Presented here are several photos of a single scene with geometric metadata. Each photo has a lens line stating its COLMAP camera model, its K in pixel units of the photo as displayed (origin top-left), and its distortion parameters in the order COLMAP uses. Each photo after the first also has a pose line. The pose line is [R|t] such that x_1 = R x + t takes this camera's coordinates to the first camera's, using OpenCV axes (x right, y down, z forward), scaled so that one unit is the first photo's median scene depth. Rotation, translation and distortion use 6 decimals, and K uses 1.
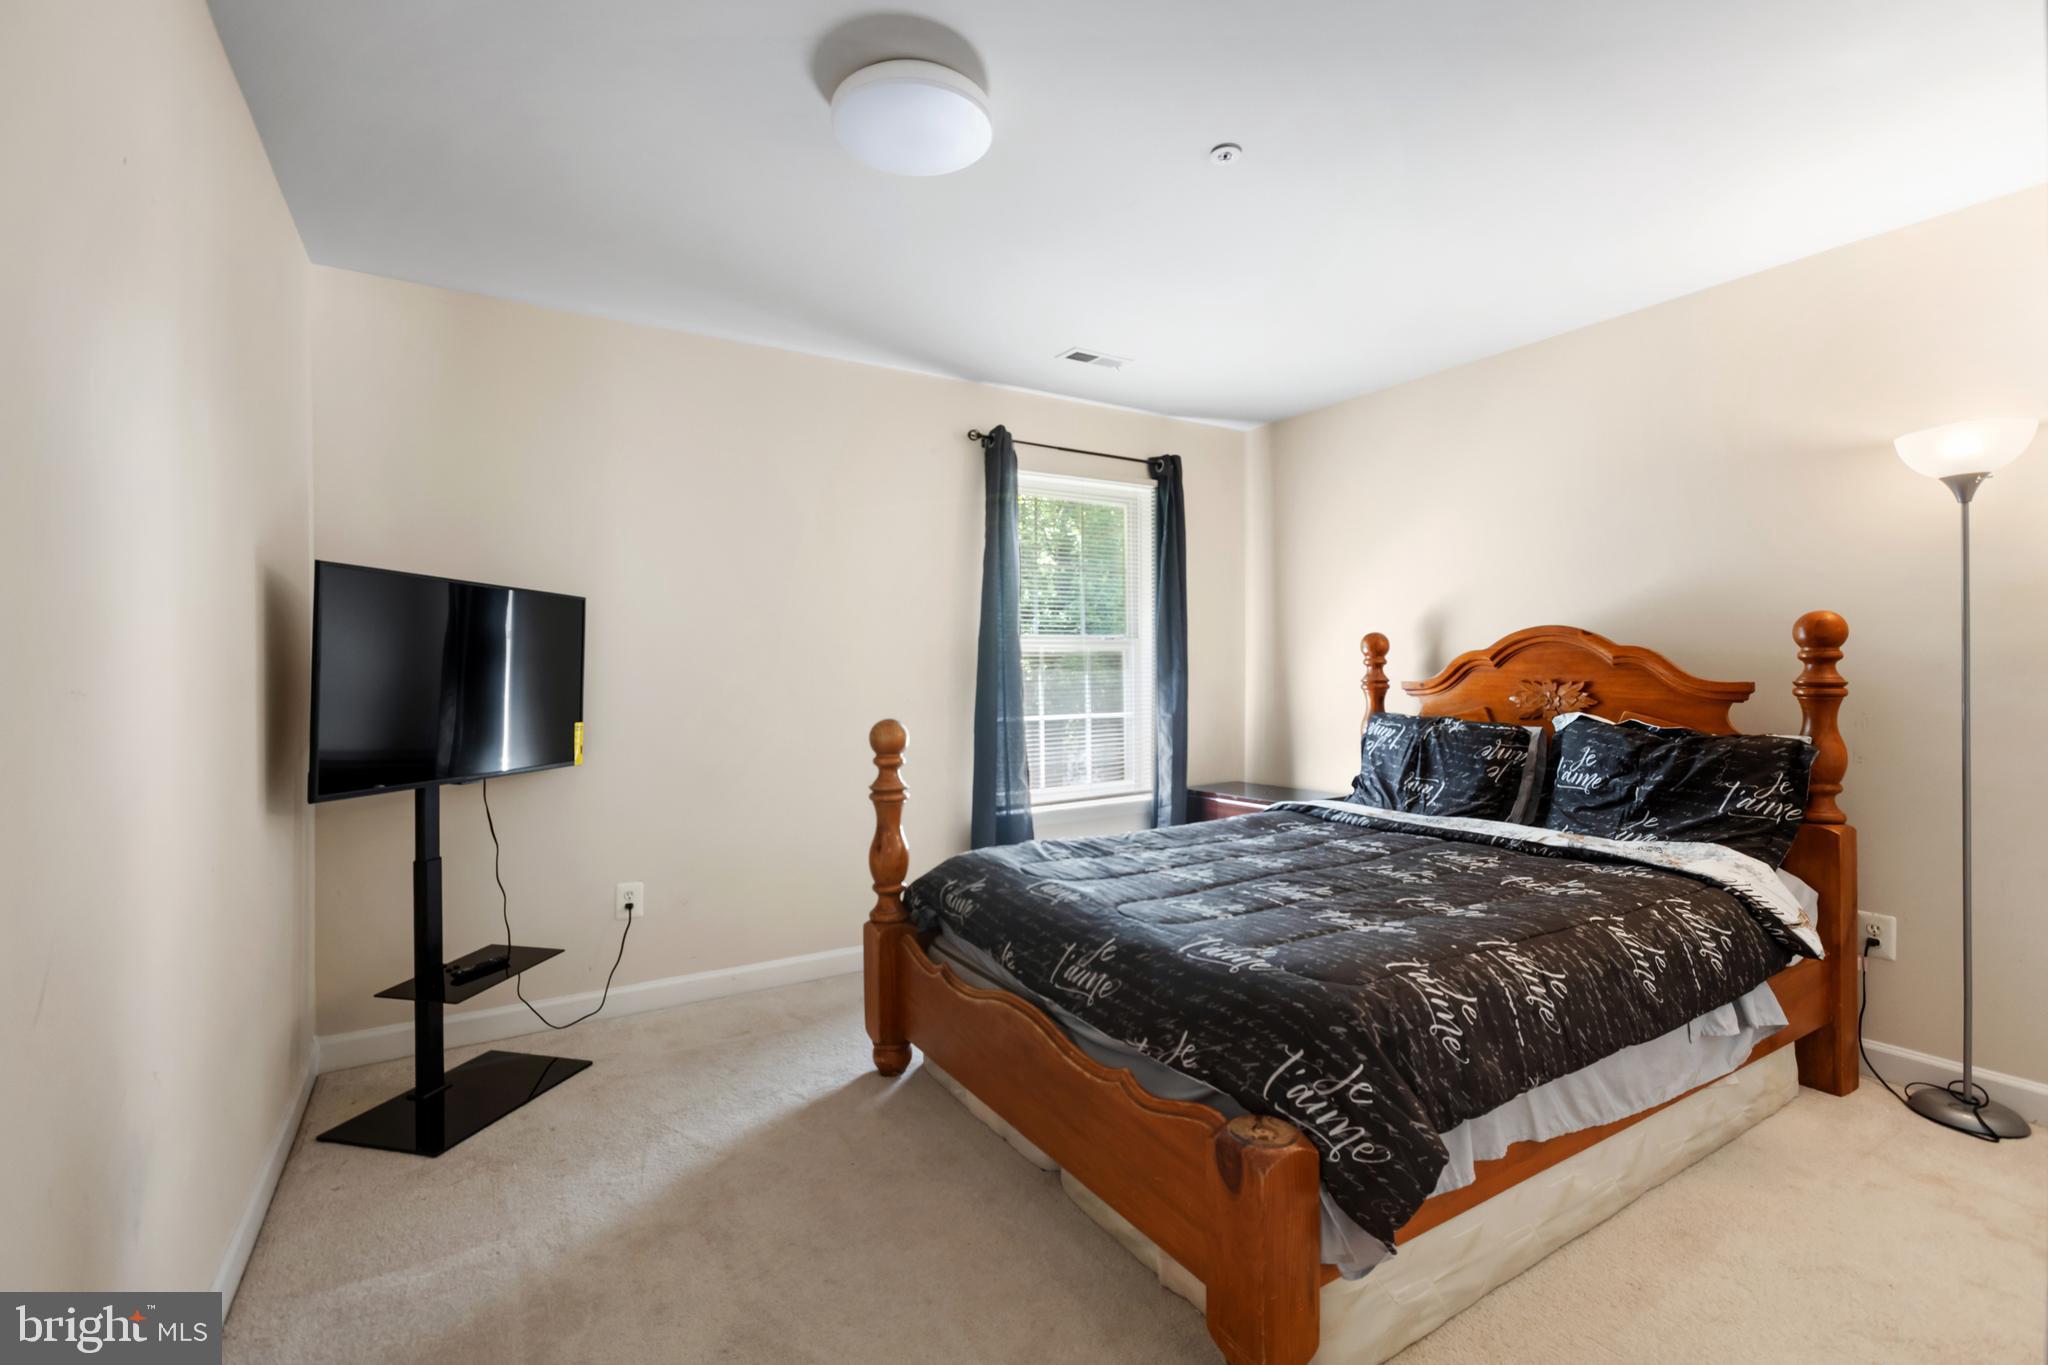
lens RADIAL K [[902.5, 0, 1024.0], [0, 902.5, 682.5], [0, 0, 1]] dist [-0.037834, 0.000063]
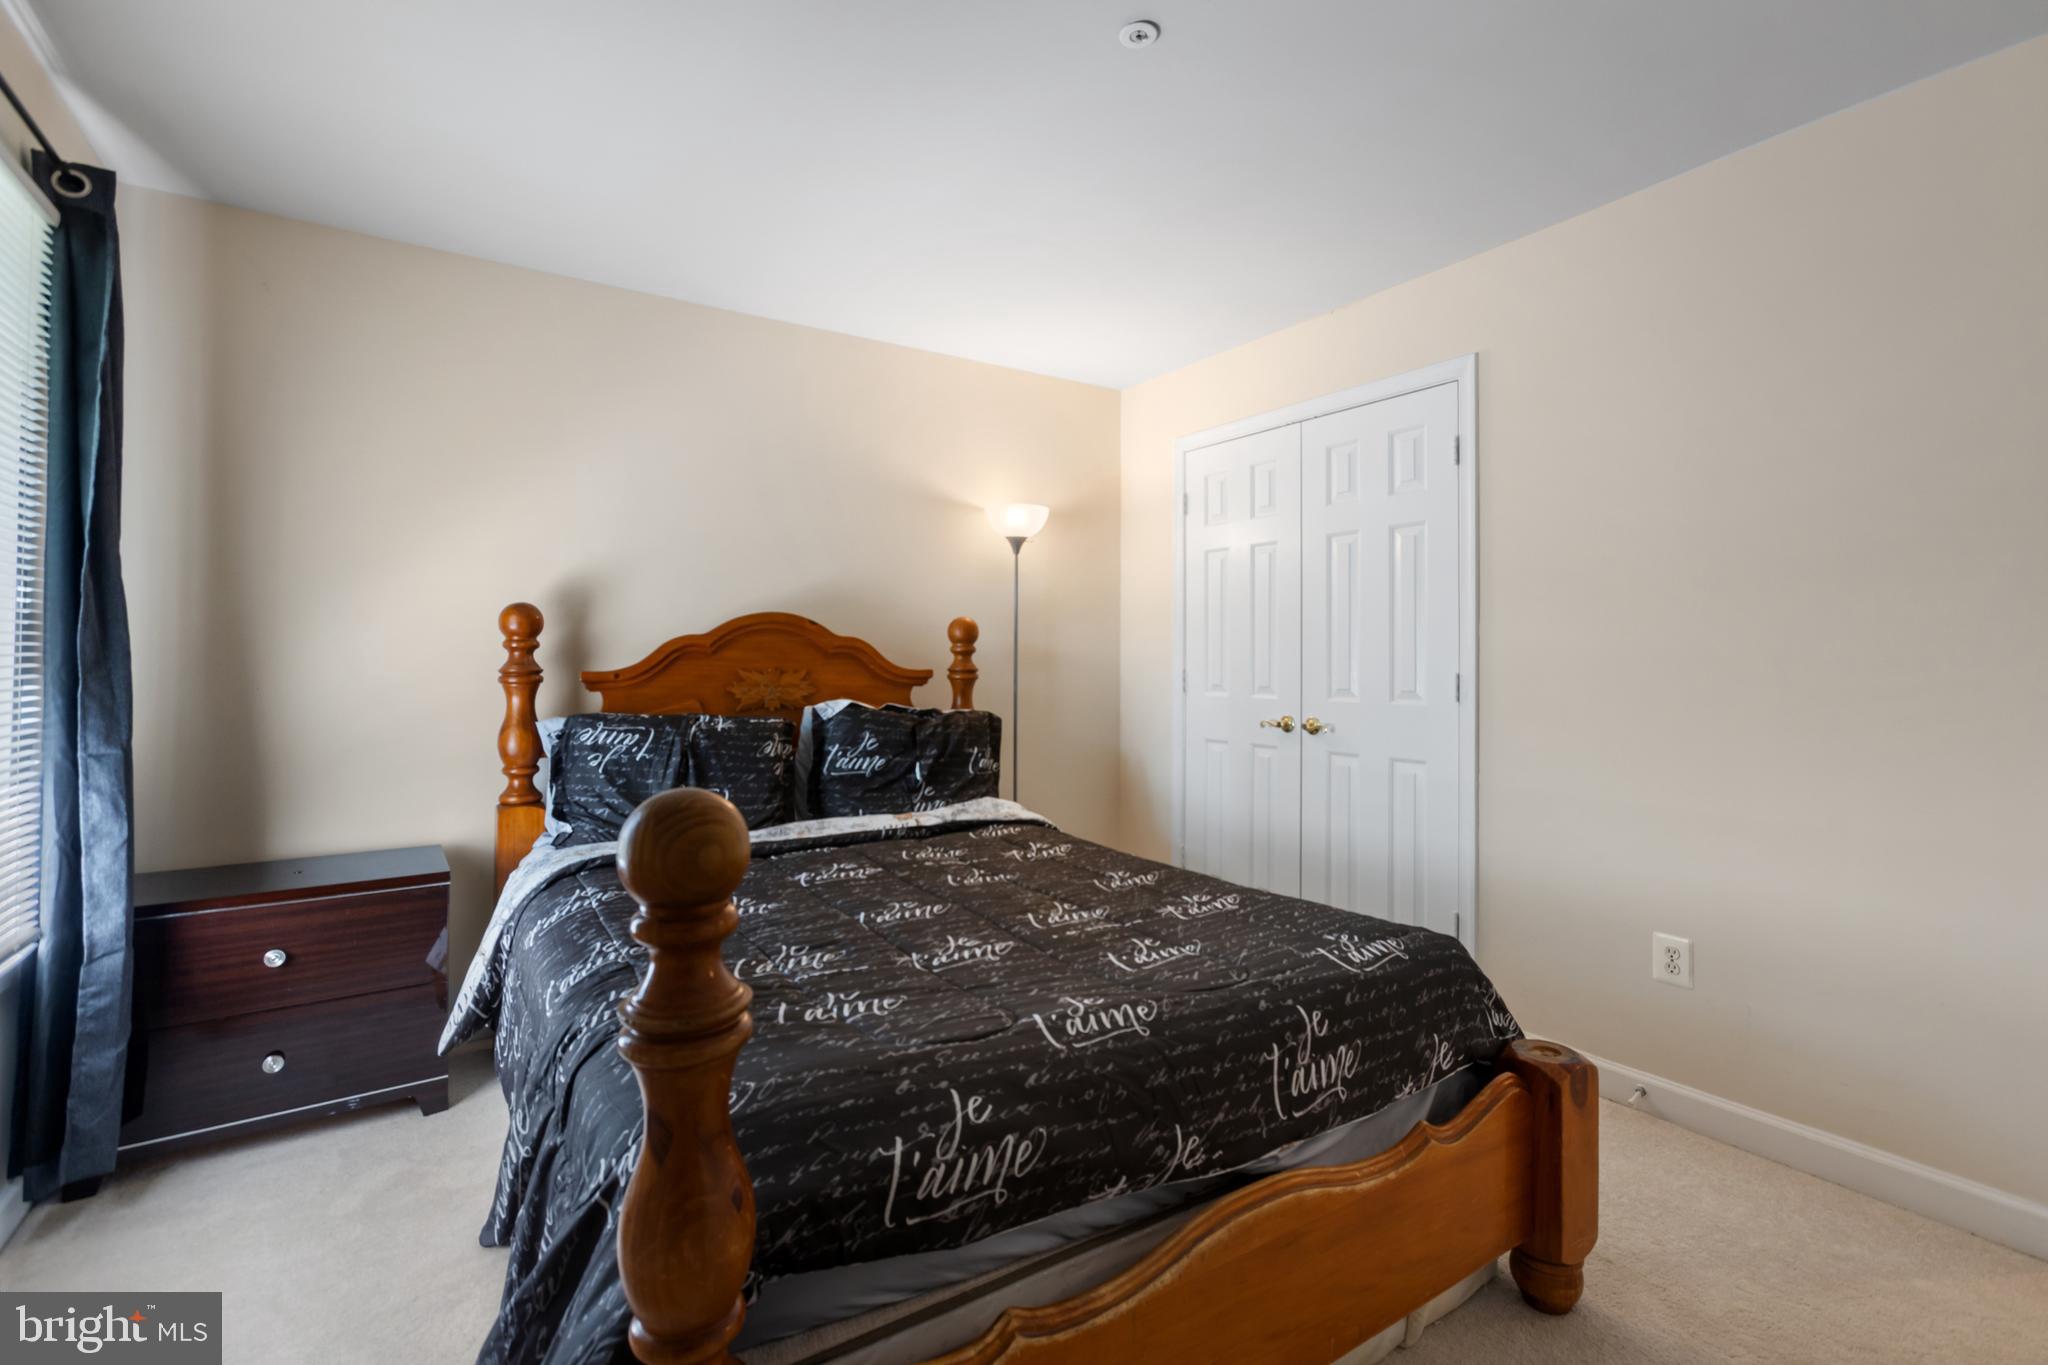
lens RADIAL K [[902.5, 0, 1024.0], [0, 902.5, 682.5], [0, 0, 1]] dist [-0.037834, 0.000063]
pose [[0.002963, -0.021511, 0.999764, -0.436139], [0.006638, 0.999747, 0.021491, -0.007999], [-0.999974, 0.006572, 0.003105, 0.813973]]
